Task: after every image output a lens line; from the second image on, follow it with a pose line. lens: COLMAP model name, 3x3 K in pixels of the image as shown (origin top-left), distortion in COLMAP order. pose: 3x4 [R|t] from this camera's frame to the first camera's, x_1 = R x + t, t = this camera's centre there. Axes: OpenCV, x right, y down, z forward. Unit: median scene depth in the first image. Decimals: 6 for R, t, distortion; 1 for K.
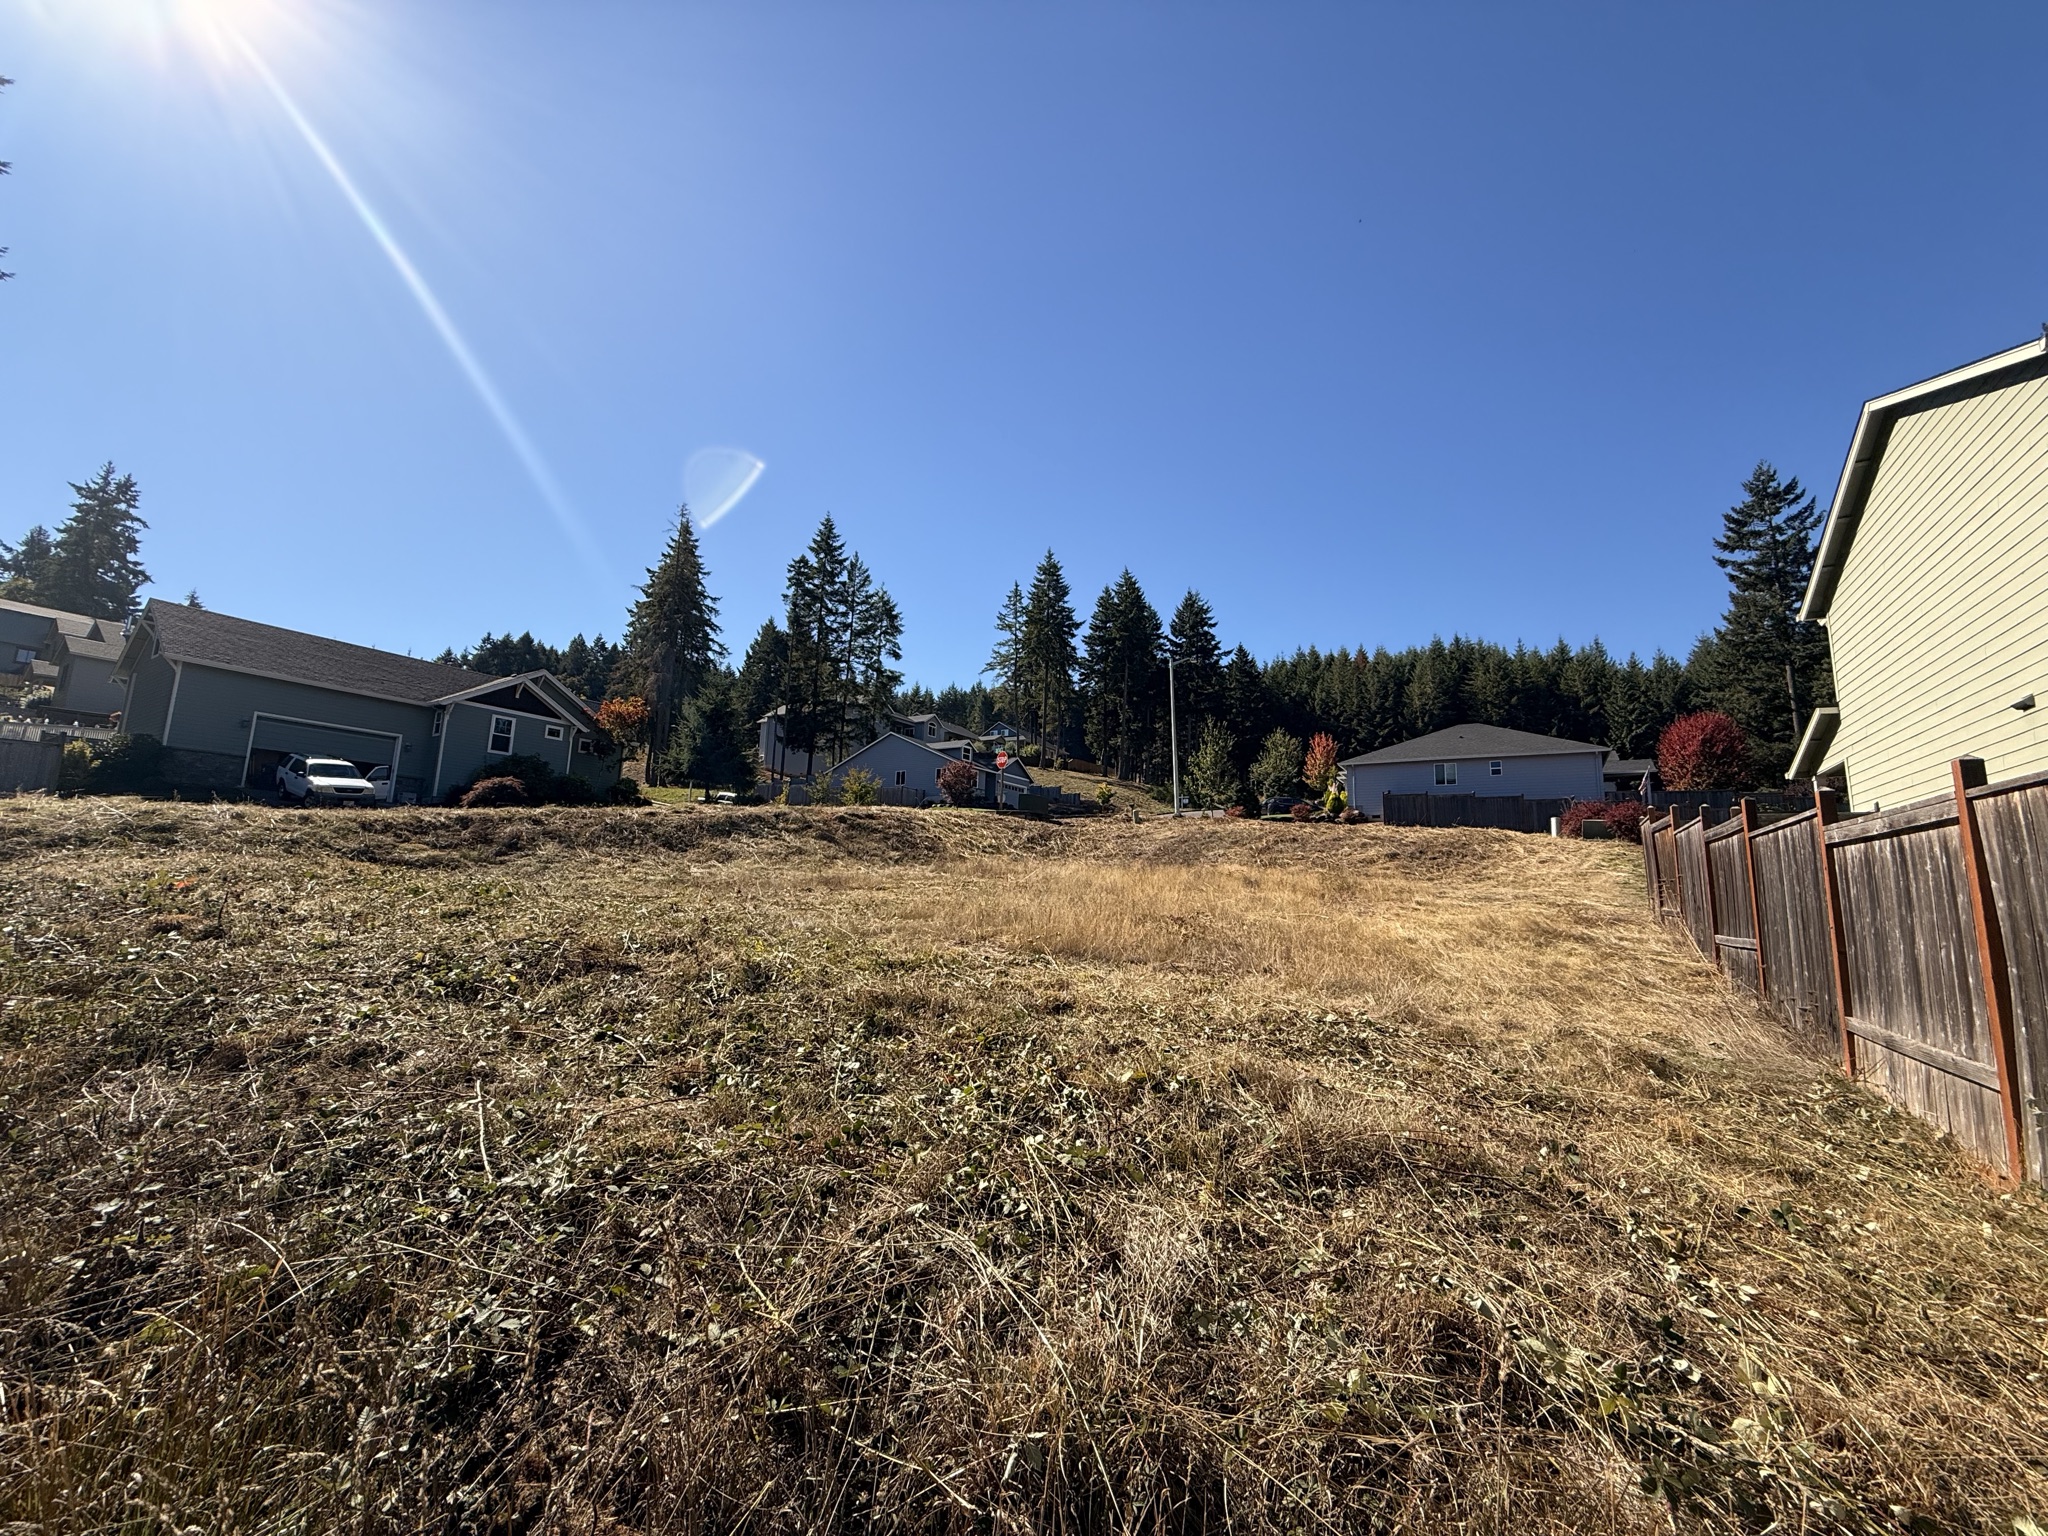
lens RADIAL K [[820.2, 0, 1020.4], [0, 820.2, 768.4], [0, 0, 1]] dist [-0.000208, 0.000322]
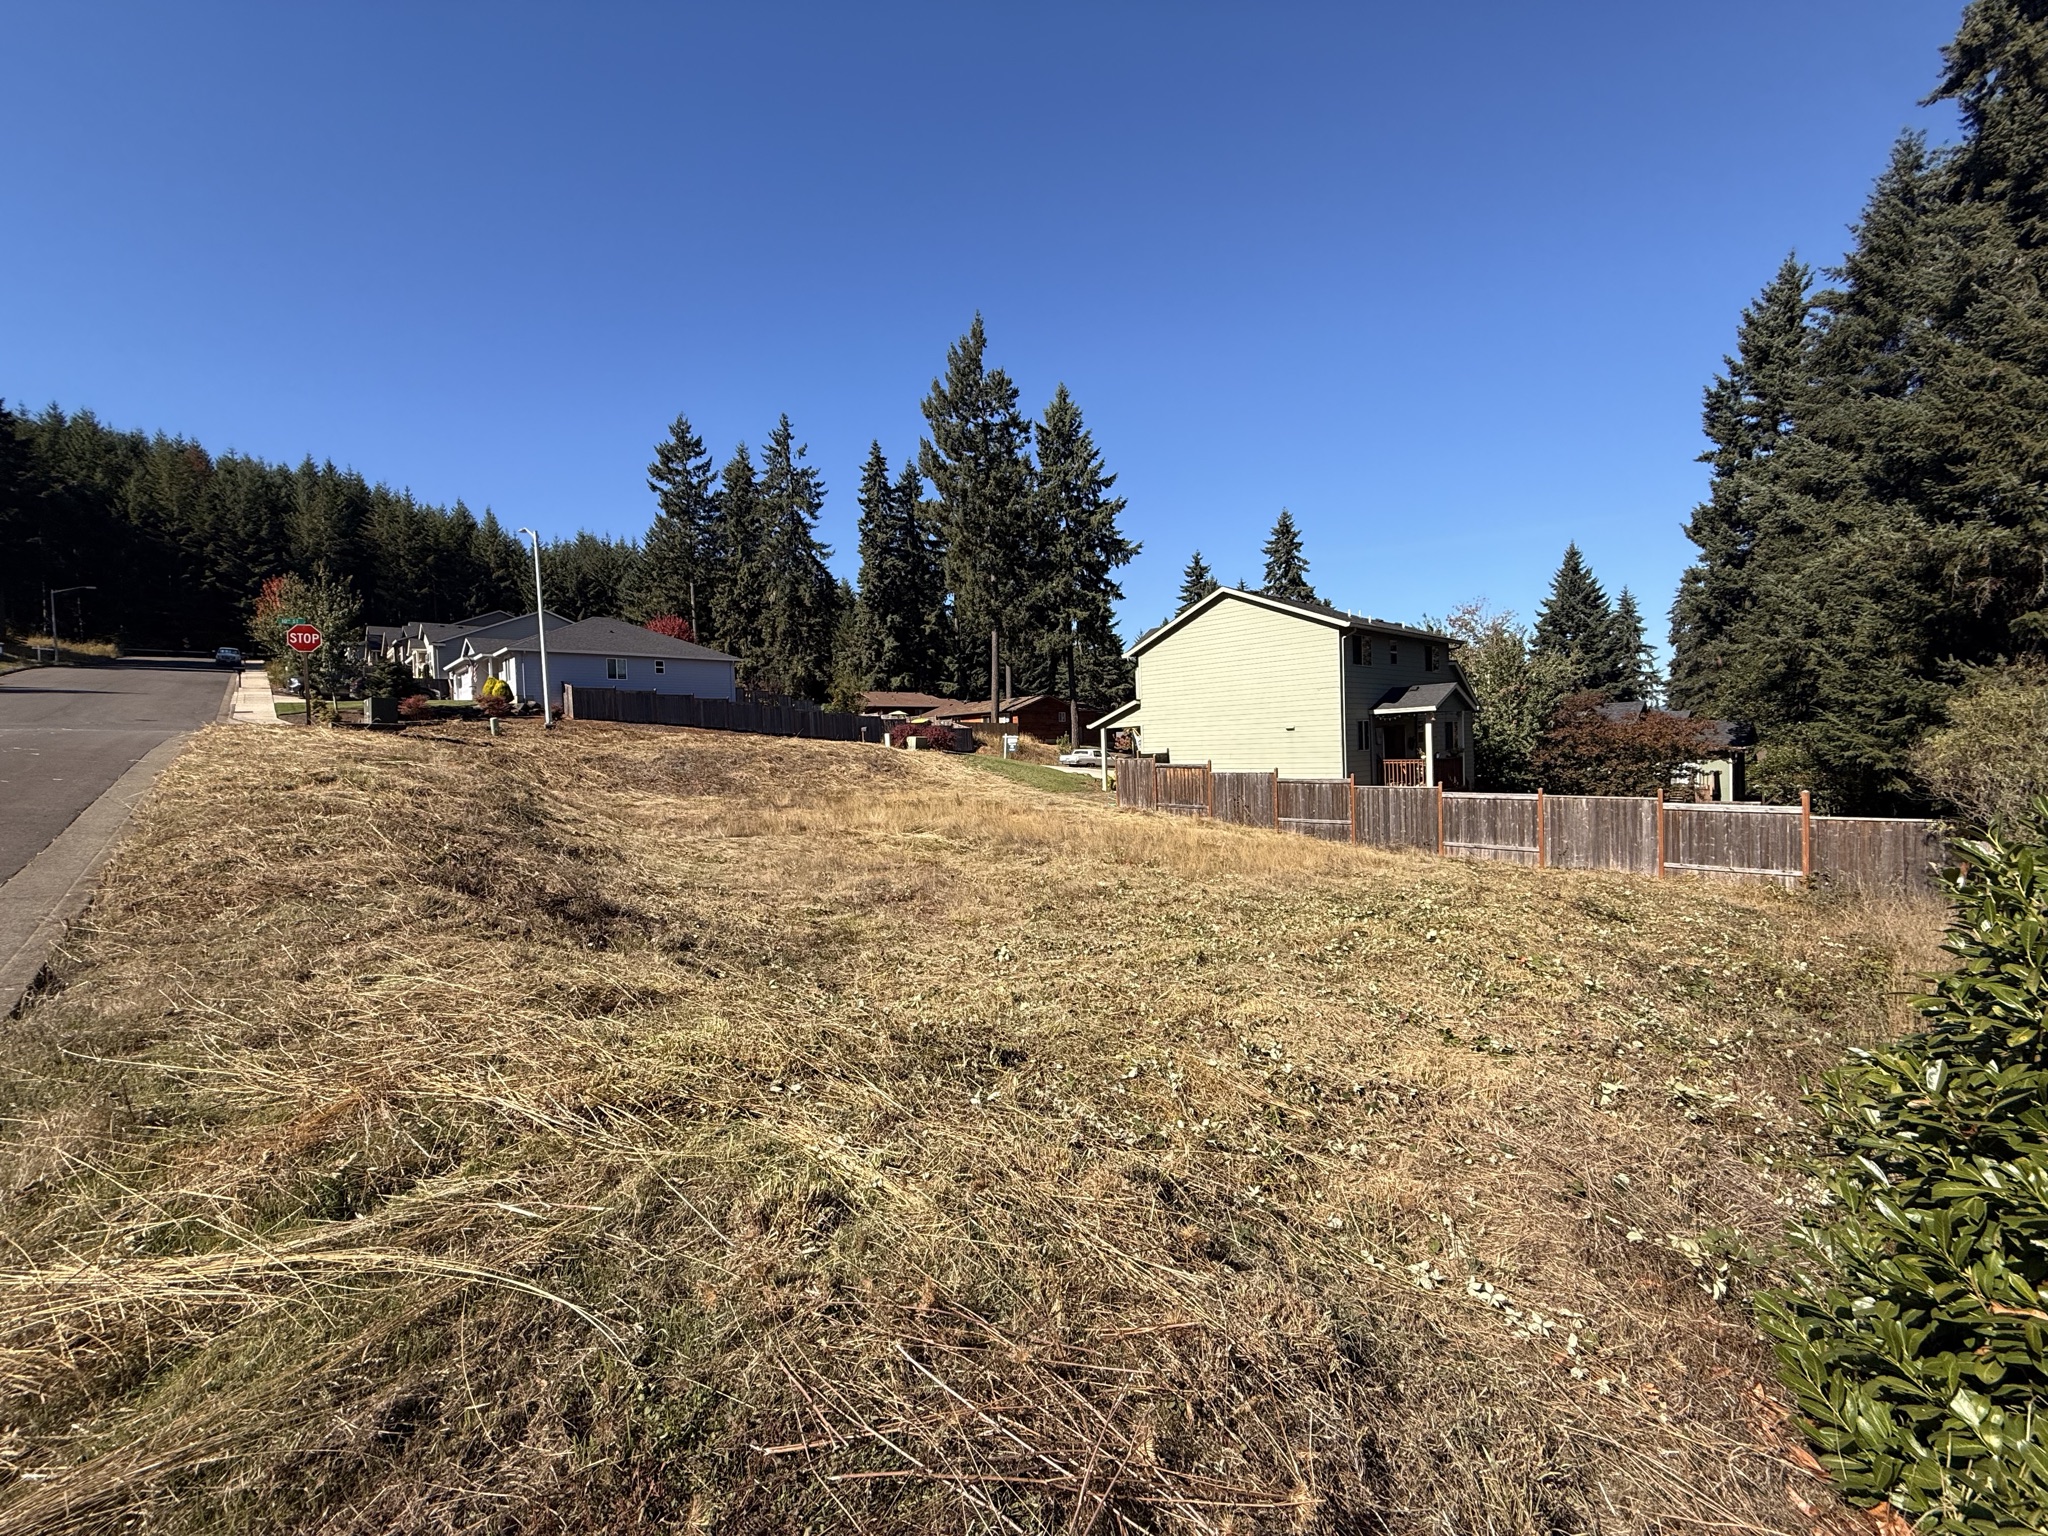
lens RADIAL K [[820.2, 0, 1014.4], [0, 820.2, 768.8], [0, 0, 1]] dist [-0.000208, 0.000322]
pose [[0.273450, -0.061284, 0.959932, -0.194476], [-0.108732, 0.989602, 0.094152, -0.011120], [-0.955721, -0.130121, 0.263943, 0.119187]]
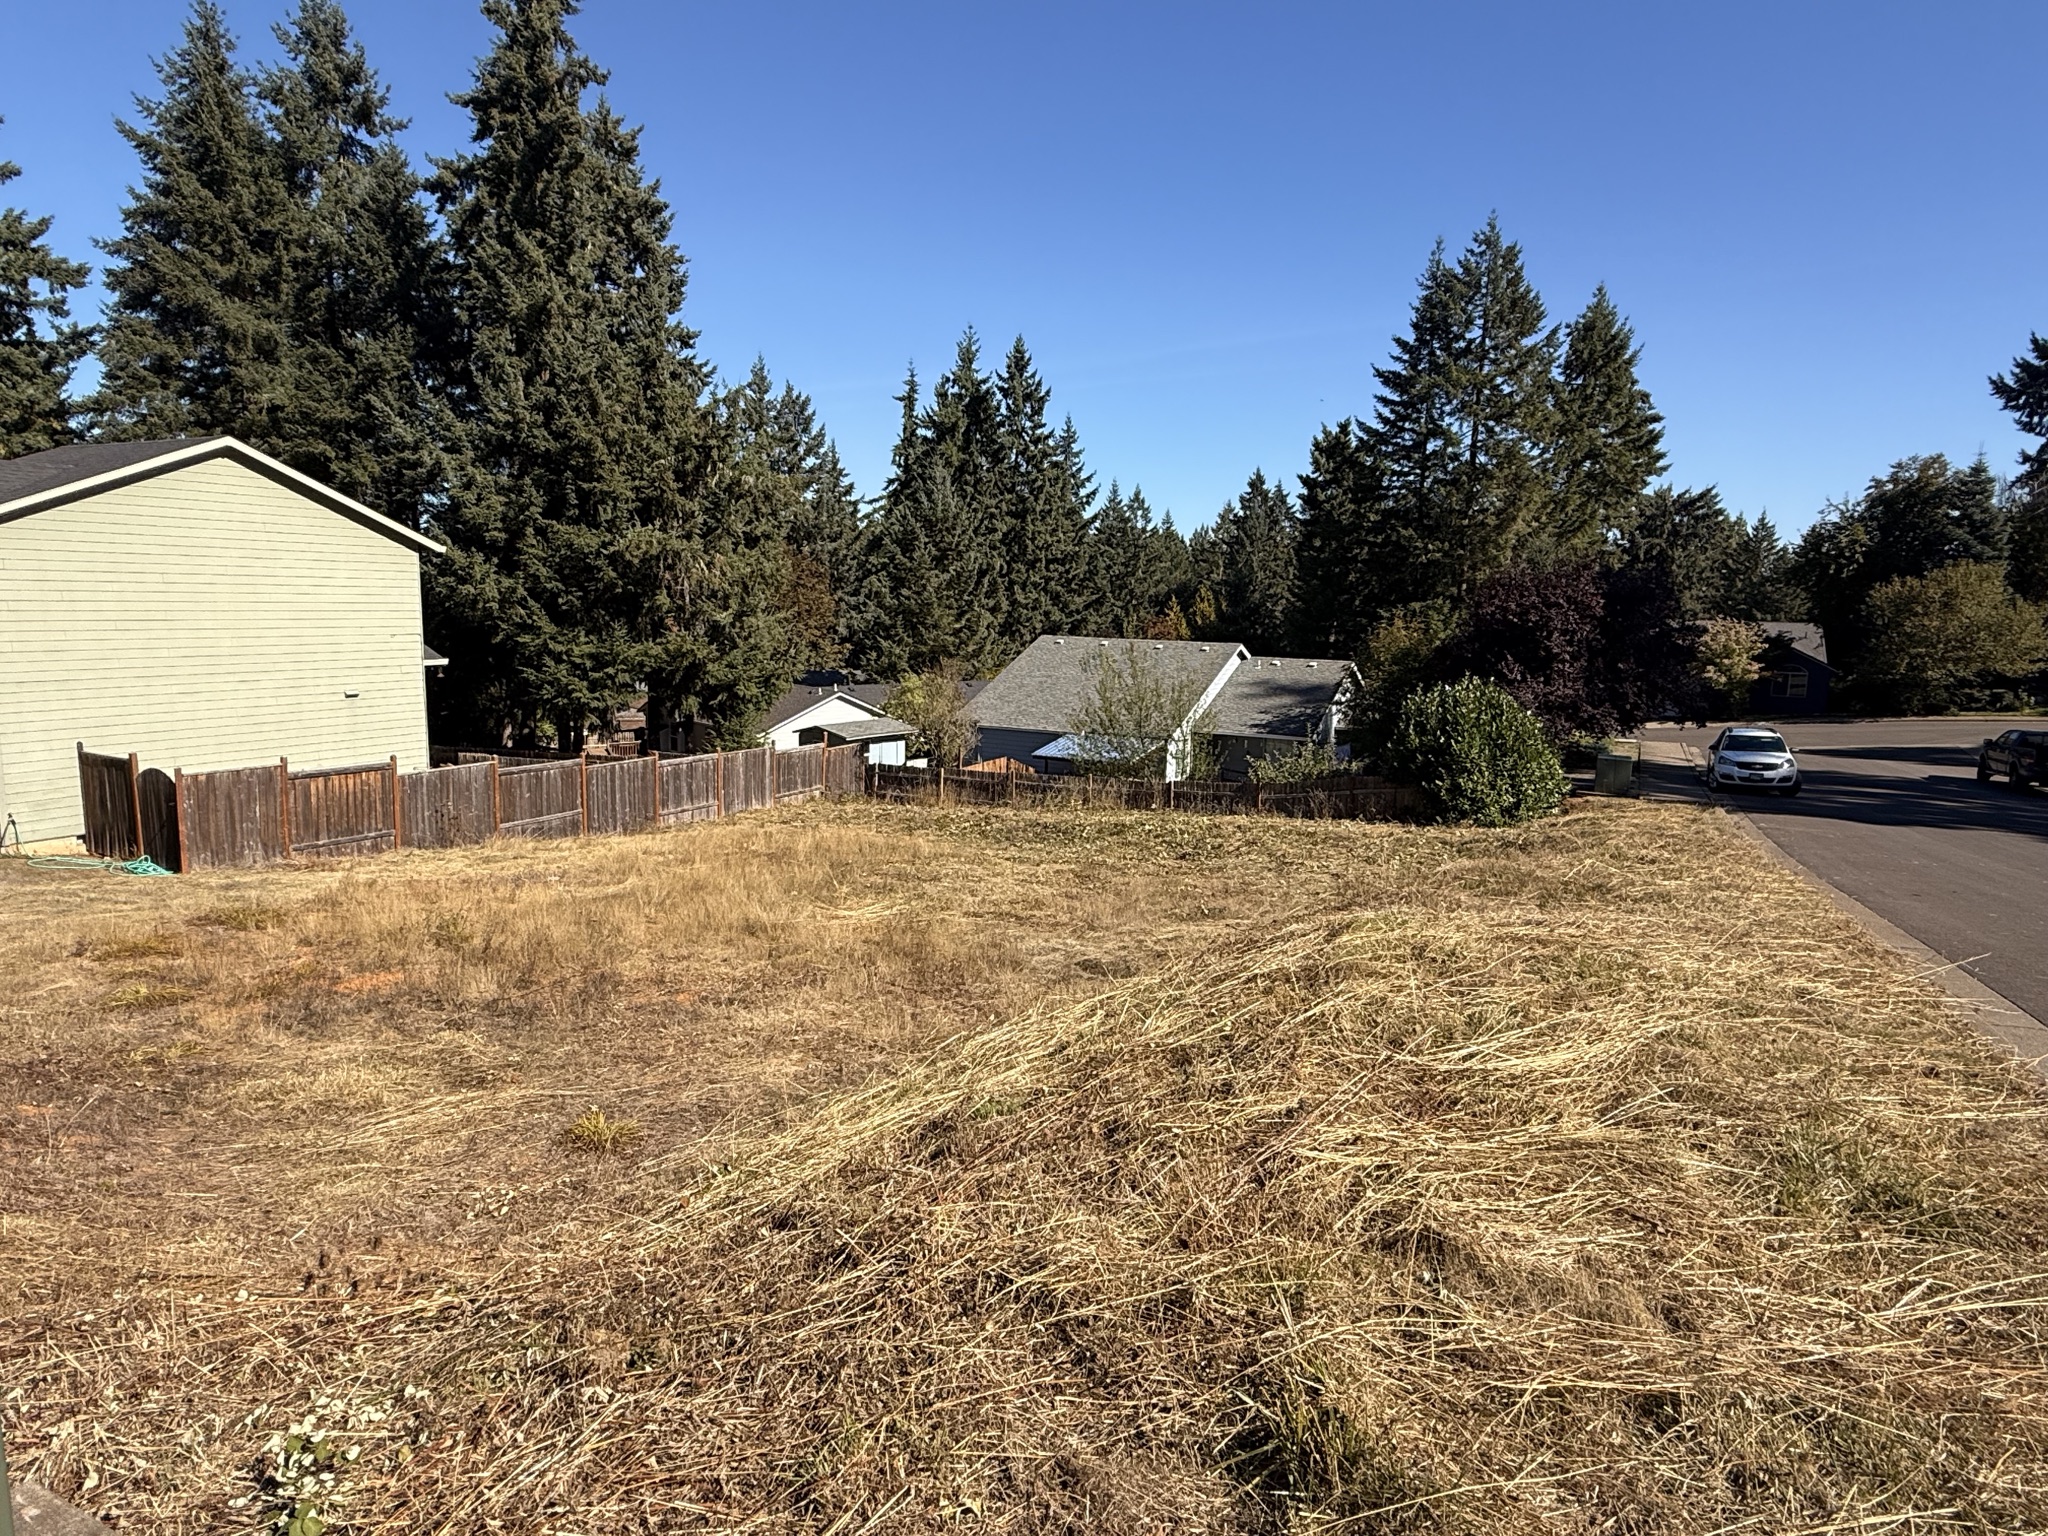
lens RADIAL K [[1194.5, 0, 1021.4], [0, 1194.5, 766.2], [0, 0, 1]] dist [-0.001075, 0.003033]
pose [[-0.996261, -0.043595, -0.074589, -0.012247], [-0.042509, 0.998967, -0.016080, 0.006521], [0.075213, -0.012849, -0.997085, 0.399905]]
